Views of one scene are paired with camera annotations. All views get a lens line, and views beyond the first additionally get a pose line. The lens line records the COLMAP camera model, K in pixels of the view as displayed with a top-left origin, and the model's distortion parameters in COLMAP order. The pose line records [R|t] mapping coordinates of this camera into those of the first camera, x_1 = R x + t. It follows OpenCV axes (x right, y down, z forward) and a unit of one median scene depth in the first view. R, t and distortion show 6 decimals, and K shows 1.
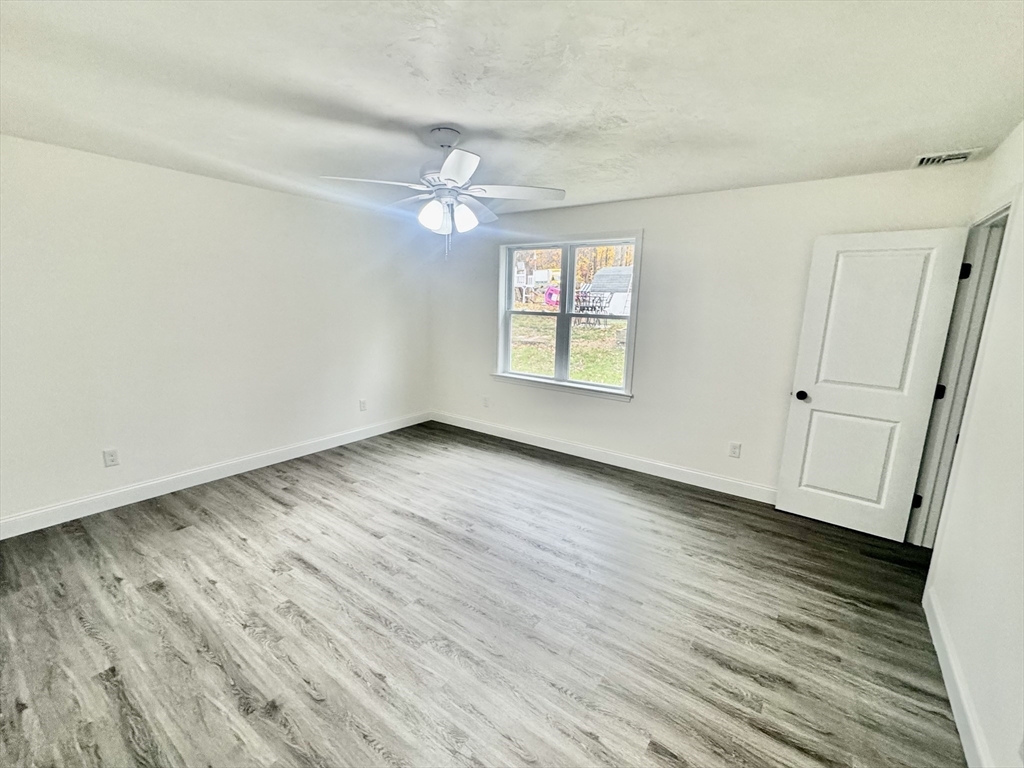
lens RADIAL K [[426.4, 0, 512.0], [0, 426.4, 384.0], [0, 0, 1]] dist [-0.000844, -0.000086]
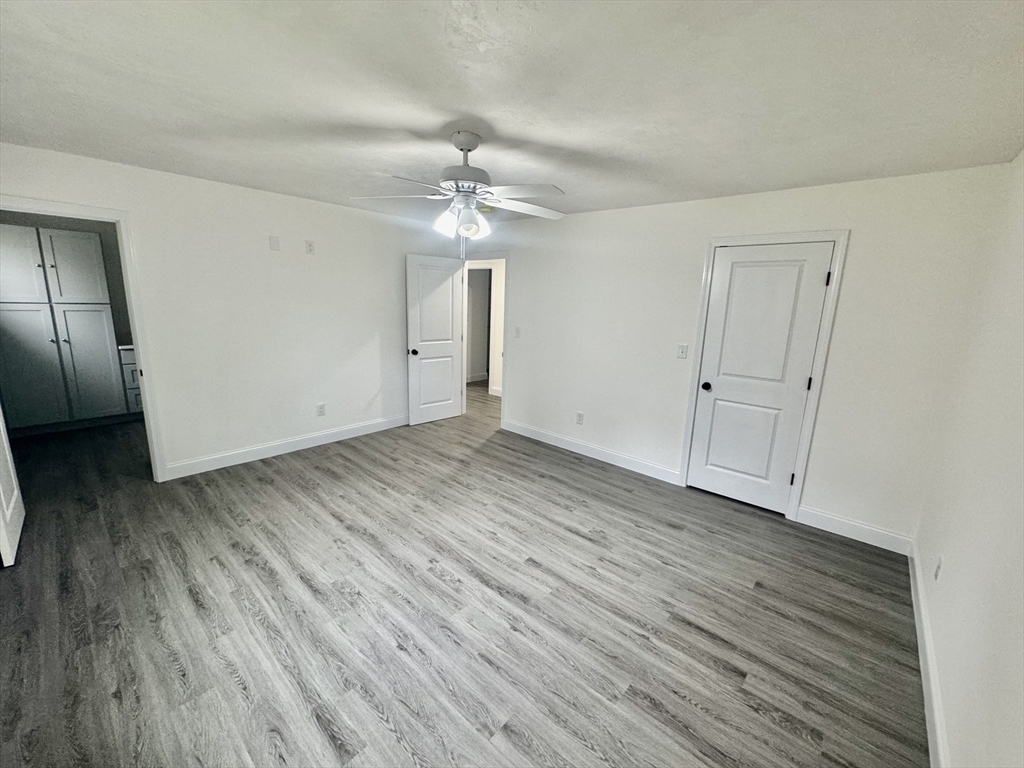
lens RADIAL K [[426.4, 0, 512.0], [0, 426.4, 384.0], [0, 0, 1]] dist [-0.000844, -0.000086]
pose [[-0.992728, -0.078819, 0.090983, -0.361695], [-0.037918, 0.922099, 0.385091, -0.404527], [-0.114248, 0.378841, -0.918383, 1.919058]]
